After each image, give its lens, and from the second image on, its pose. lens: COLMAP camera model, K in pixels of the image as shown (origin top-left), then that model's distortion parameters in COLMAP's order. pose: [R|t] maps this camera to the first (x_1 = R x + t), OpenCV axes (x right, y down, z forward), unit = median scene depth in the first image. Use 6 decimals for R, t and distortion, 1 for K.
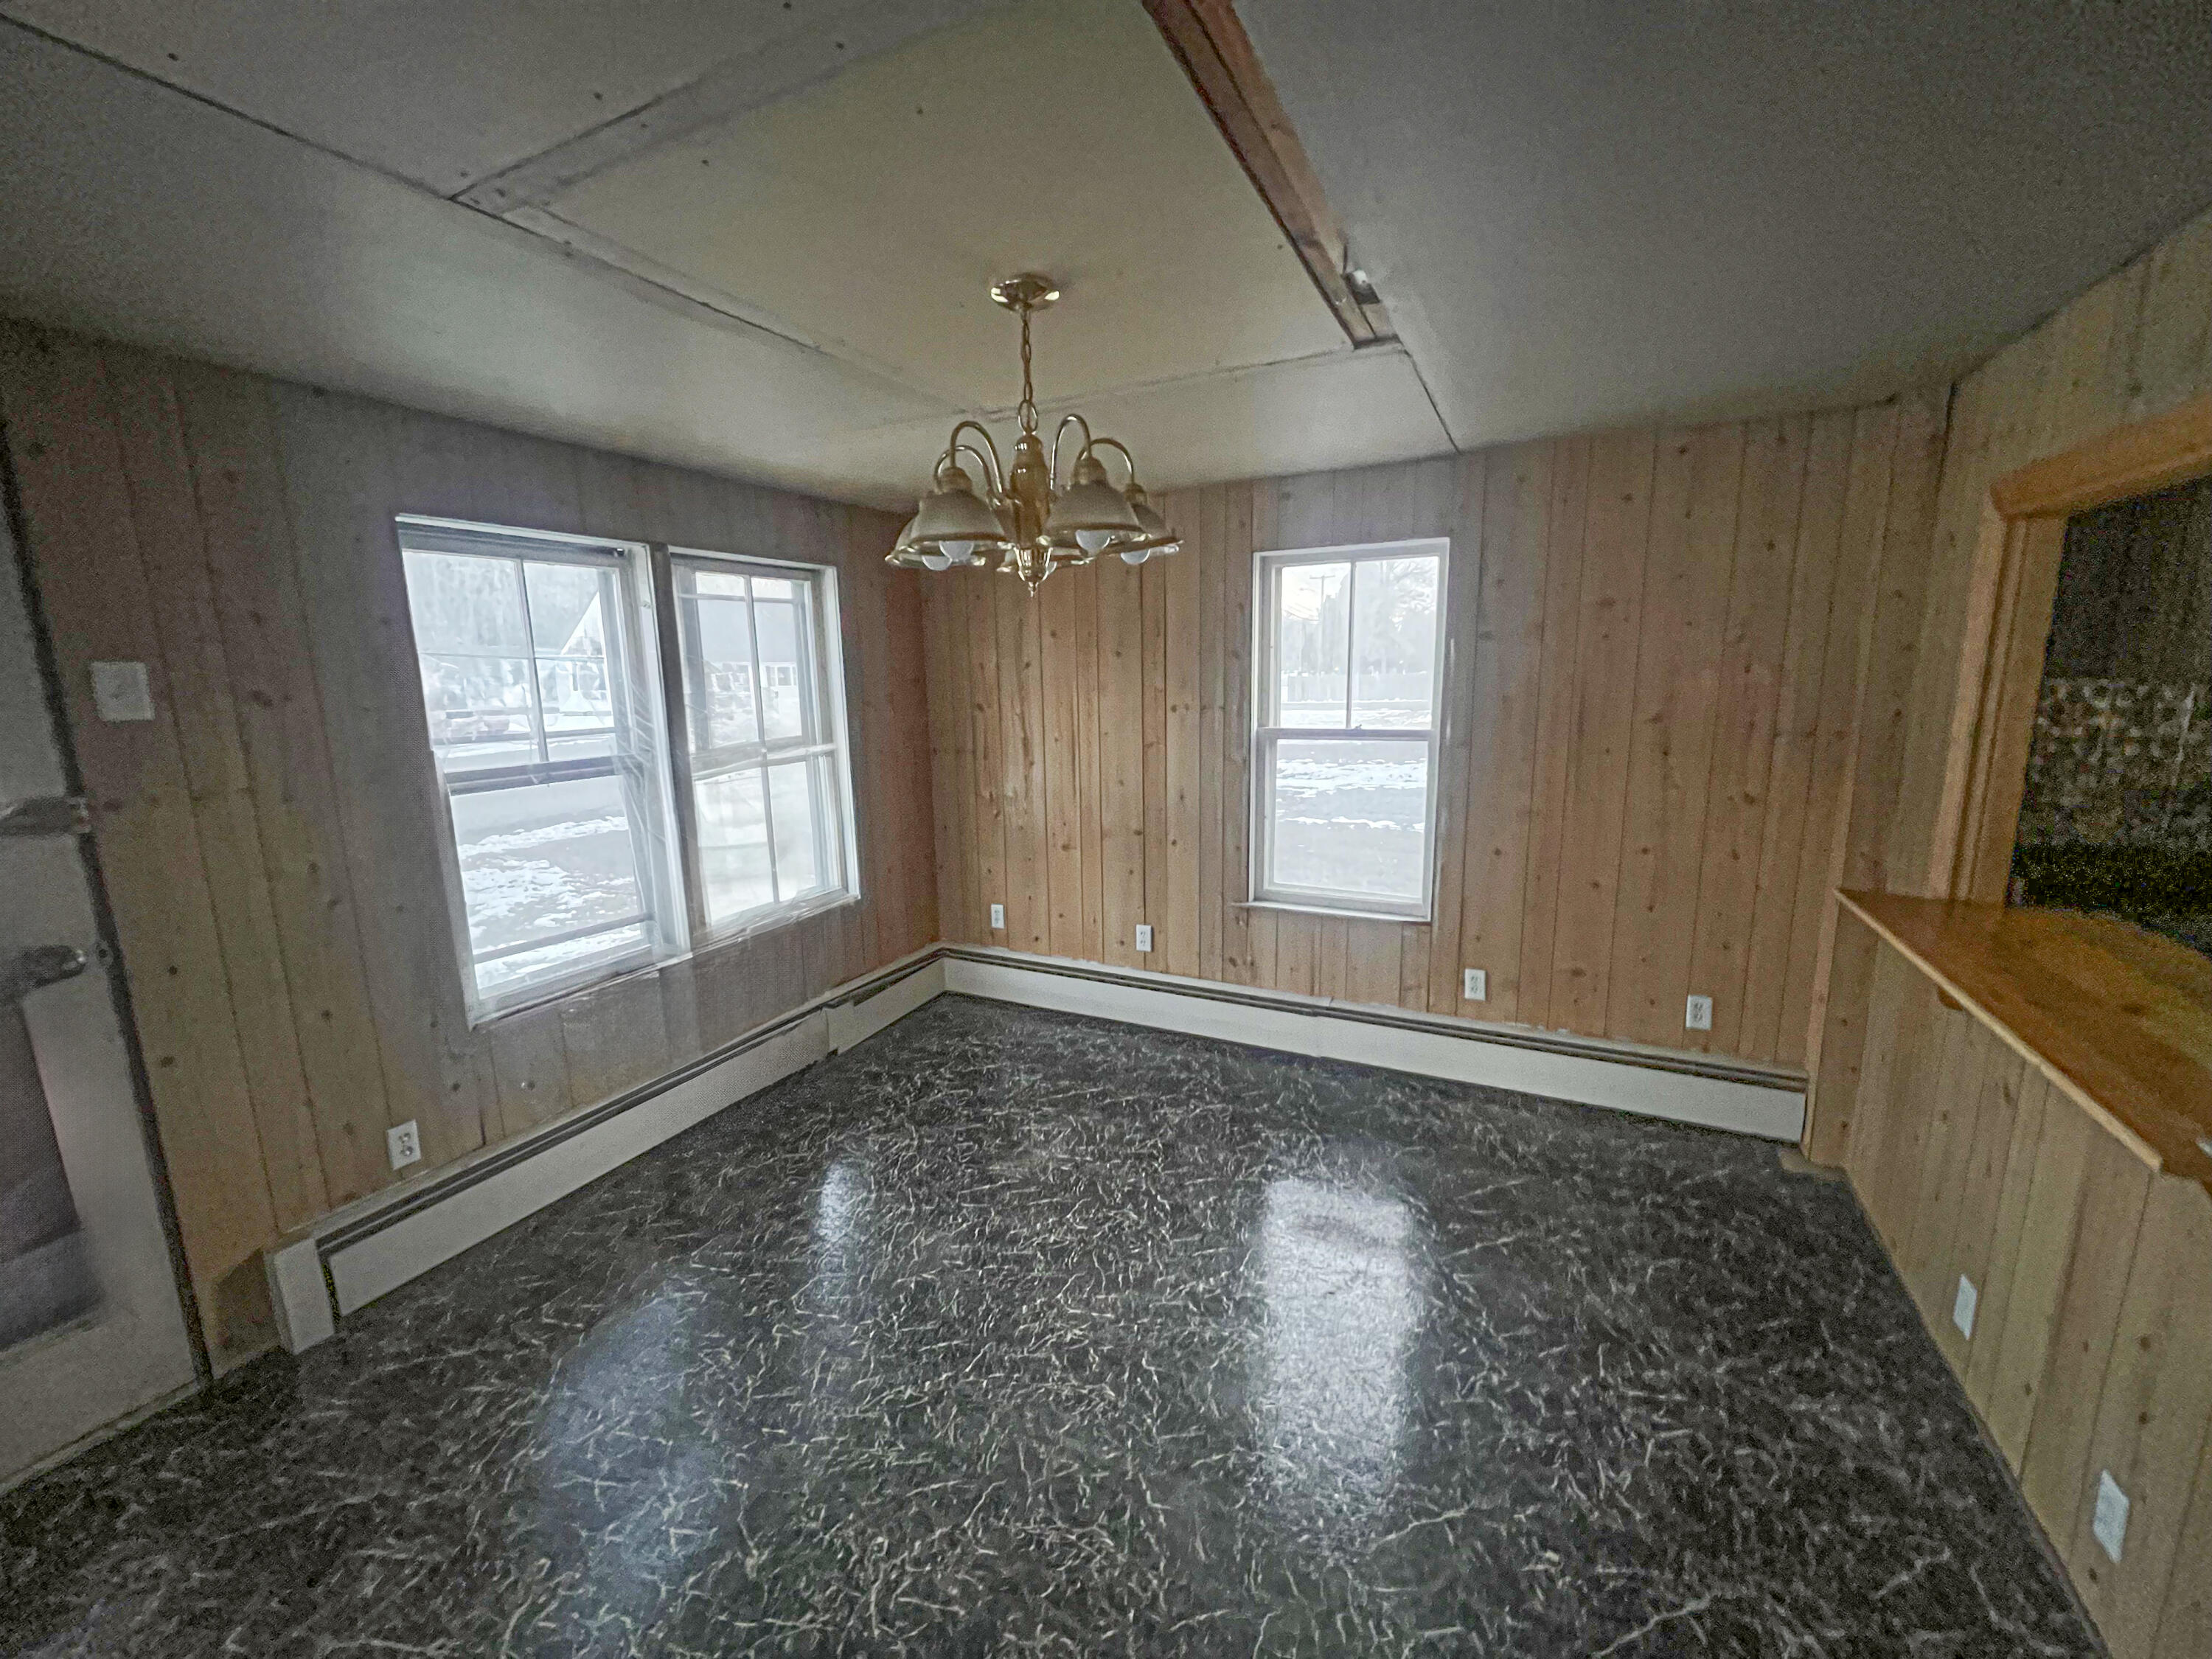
lens RADIAL K [[882.4, 0, 1100.4], [0, 882.4, 826.1], [0, 0, 1]] dist [0.002132, 0.000060]
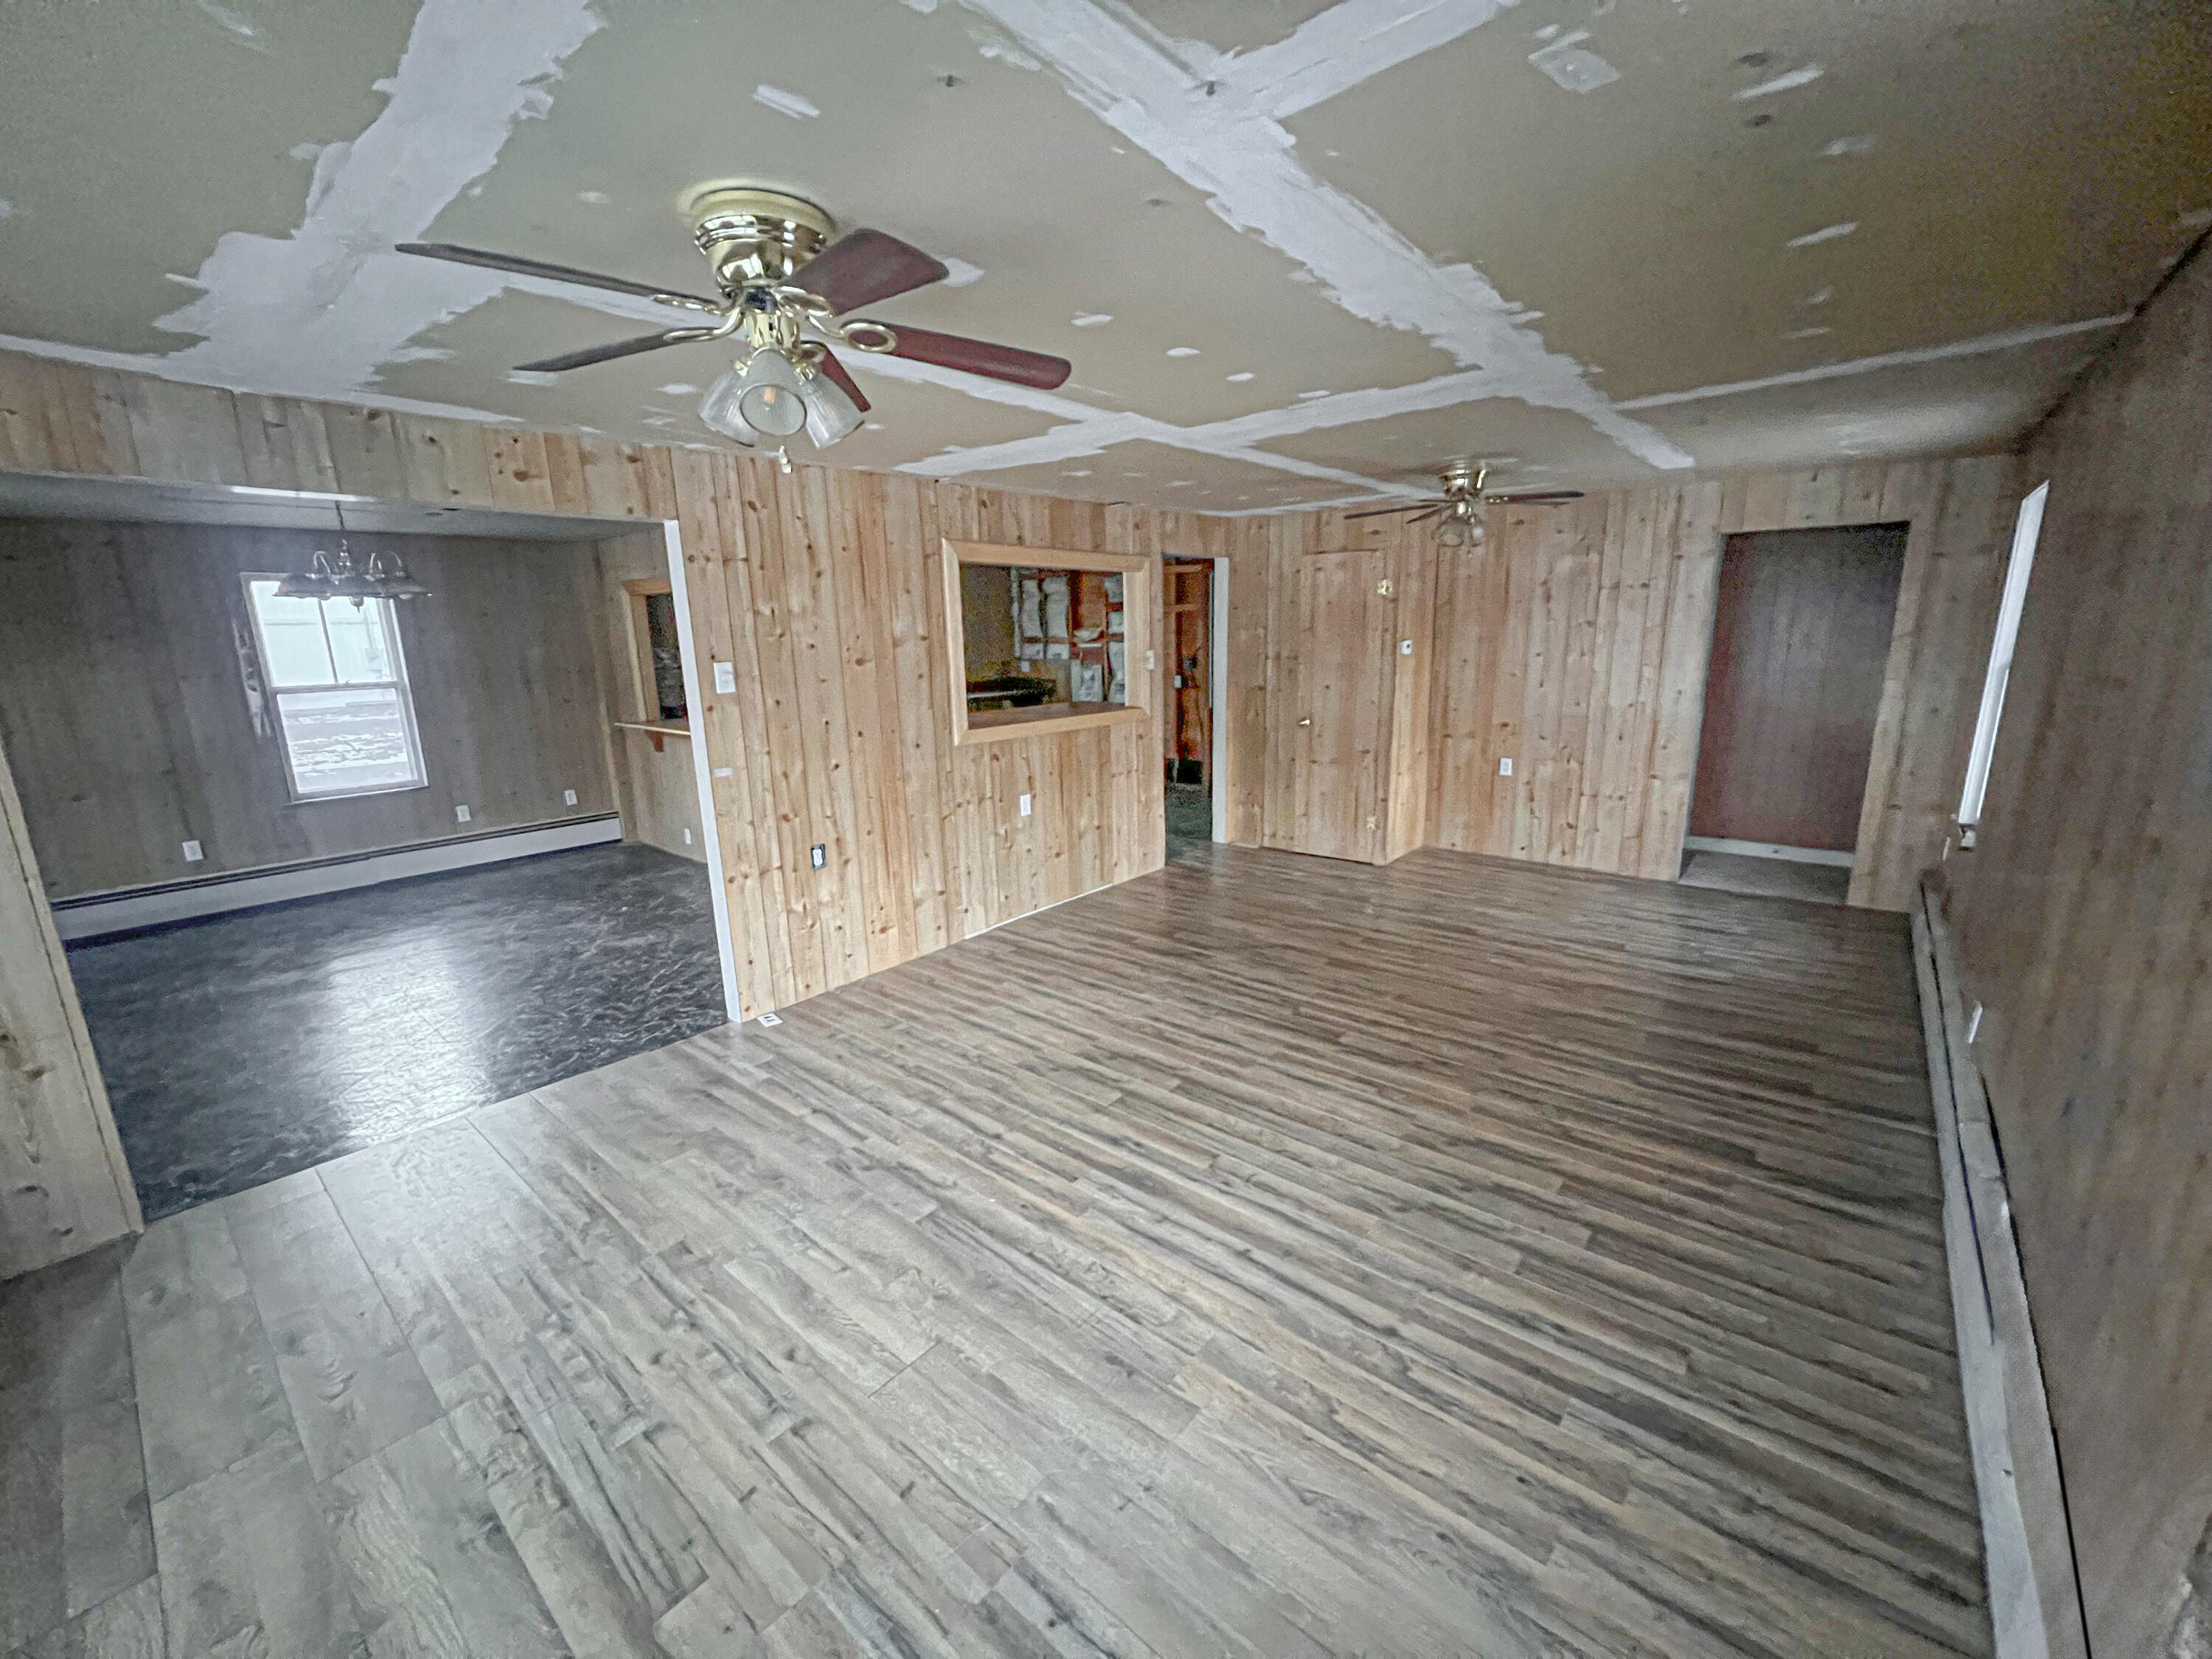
lens RADIAL K [[882.4, 0, 1100.4], [0, 882.4, 826.1], [0, 0, 1]] dist [0.002132, 0.000060]
pose [[0.235979, -0.200281, 0.950895, -1.546281], [0.191121, 0.968984, 0.156661, 0.247195], [-0.952778, 0.144767, 0.266938, -1.171959]]
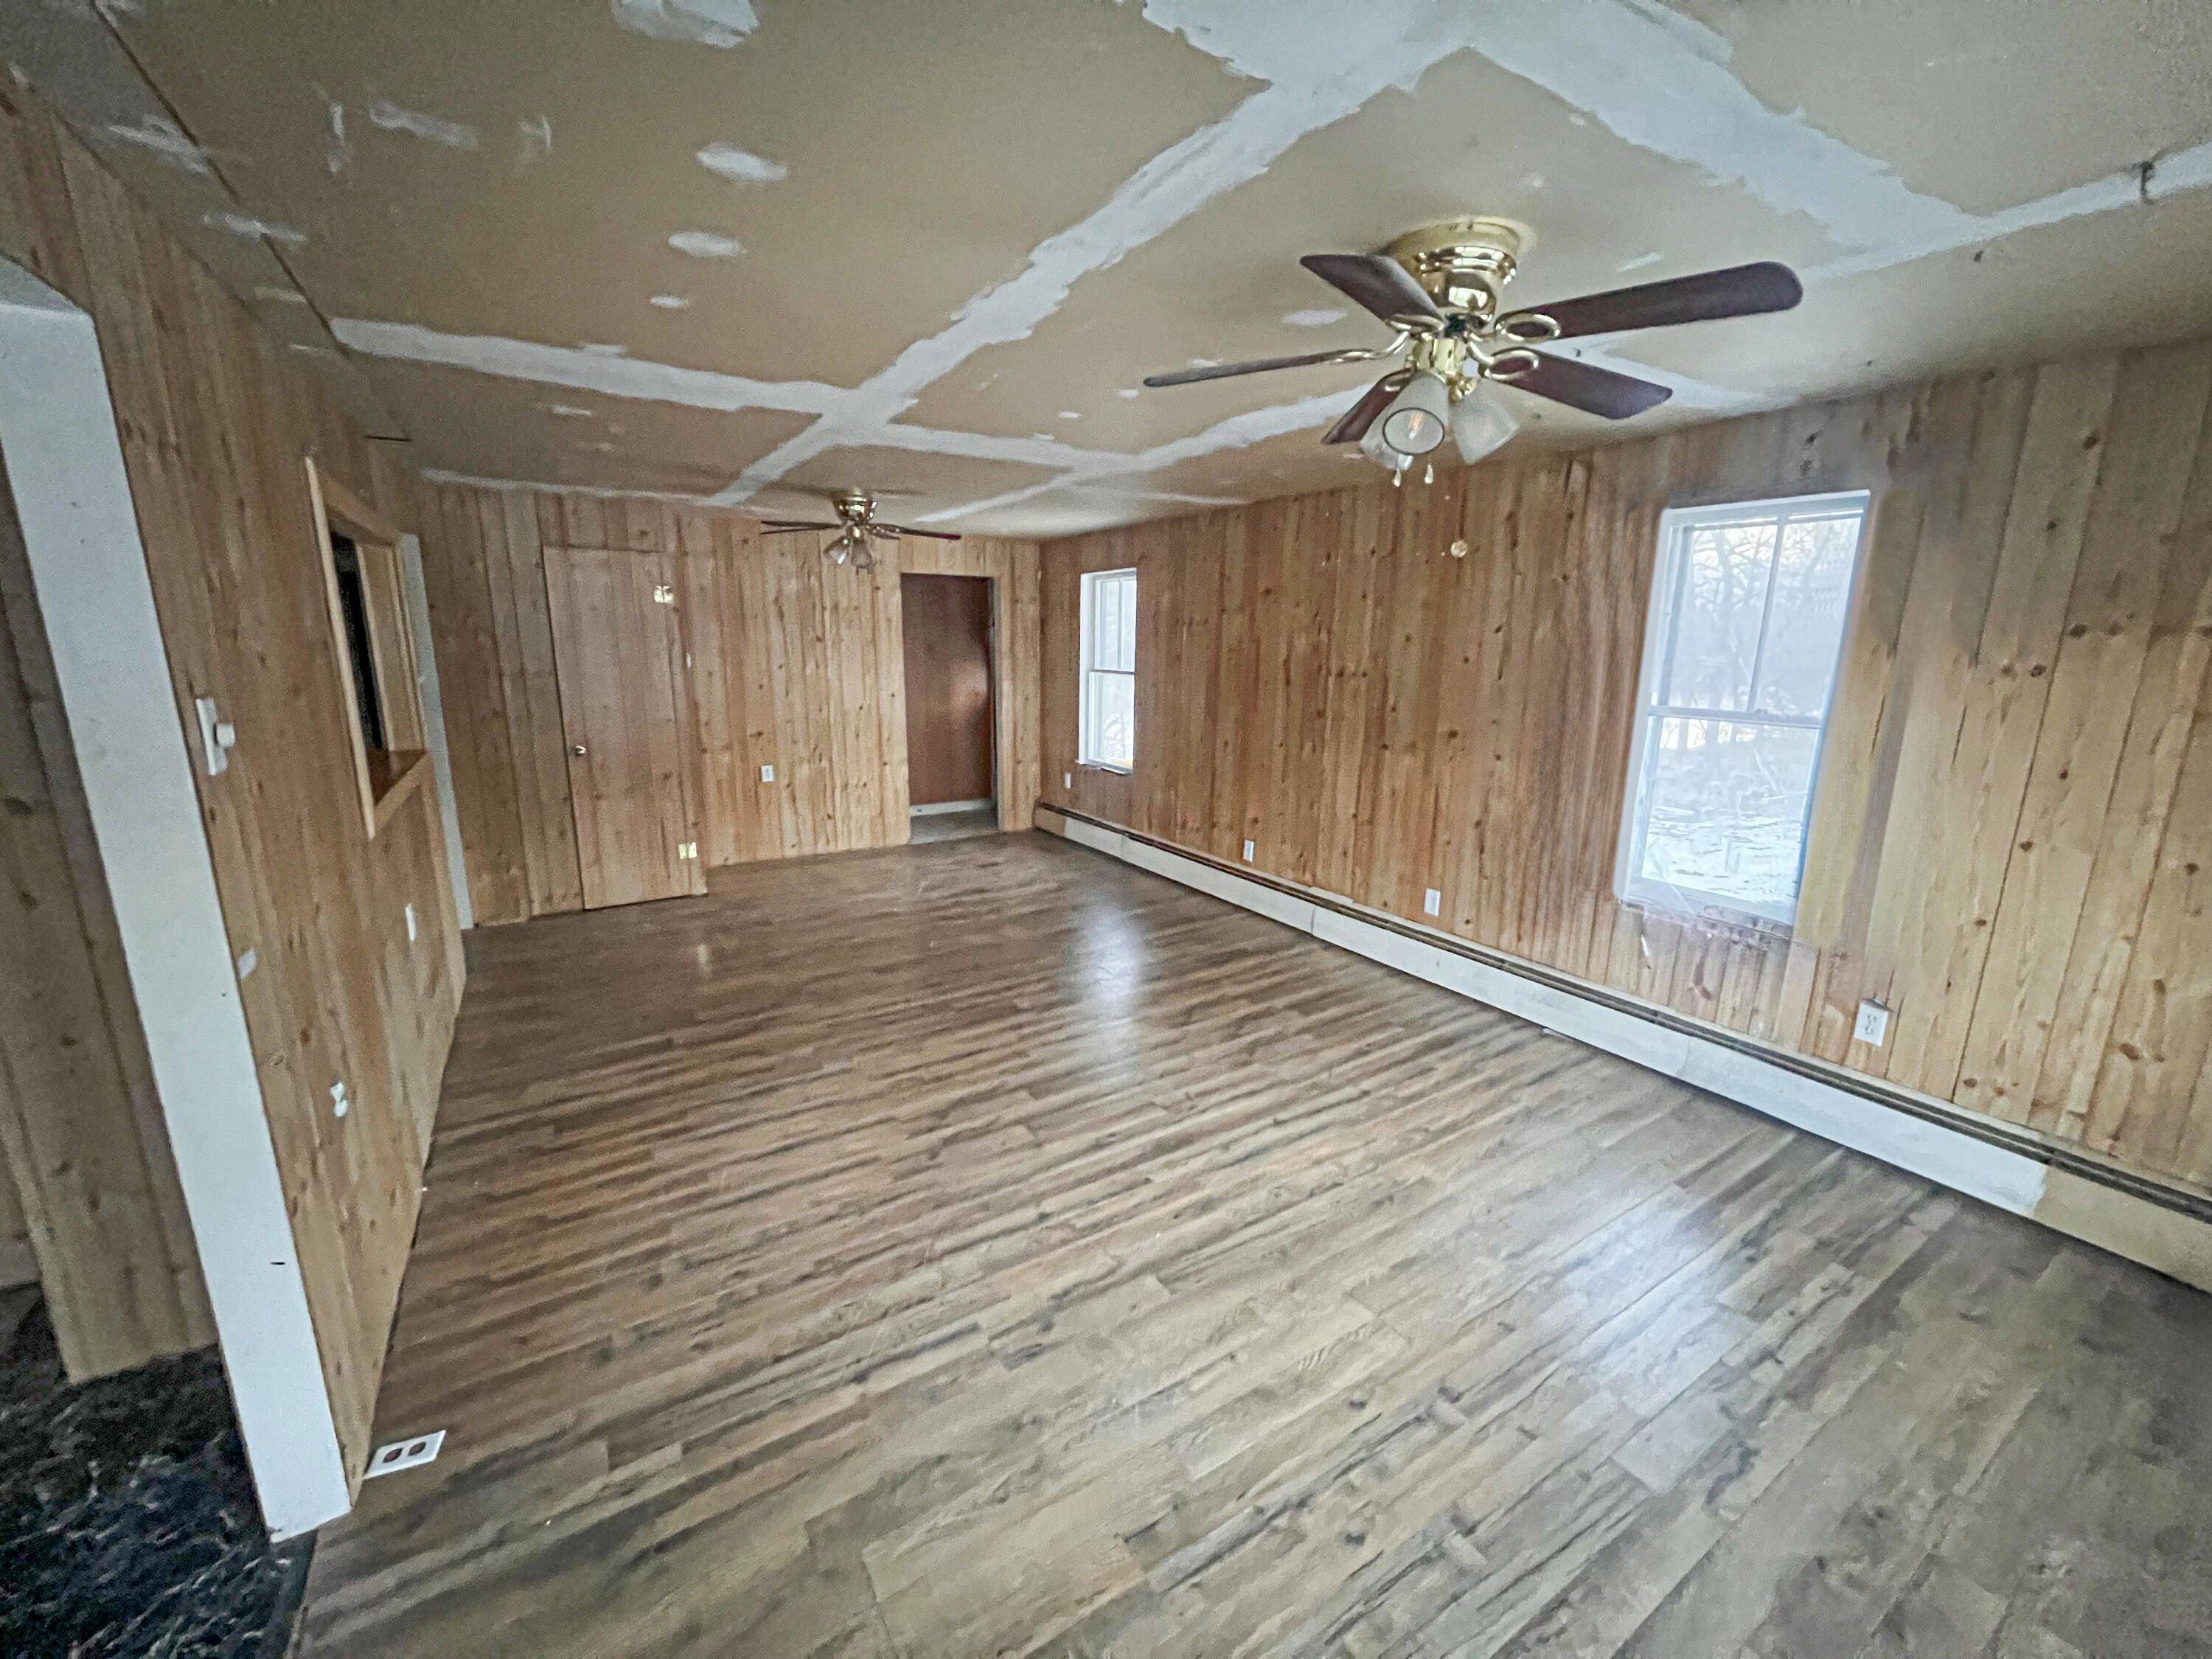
lens RADIAL K [[882.4, 0, 1100.4], [0, 882.4, 826.1], [0, 0, 1]] dist [0.002132, 0.000060]
pose [[-0.853064, -0.102226, 0.511695, -1.048435], [0.098038, 0.931760, 0.349589, 0.012270], [-0.512513, 0.348388, -0.784829, 0.027746]]
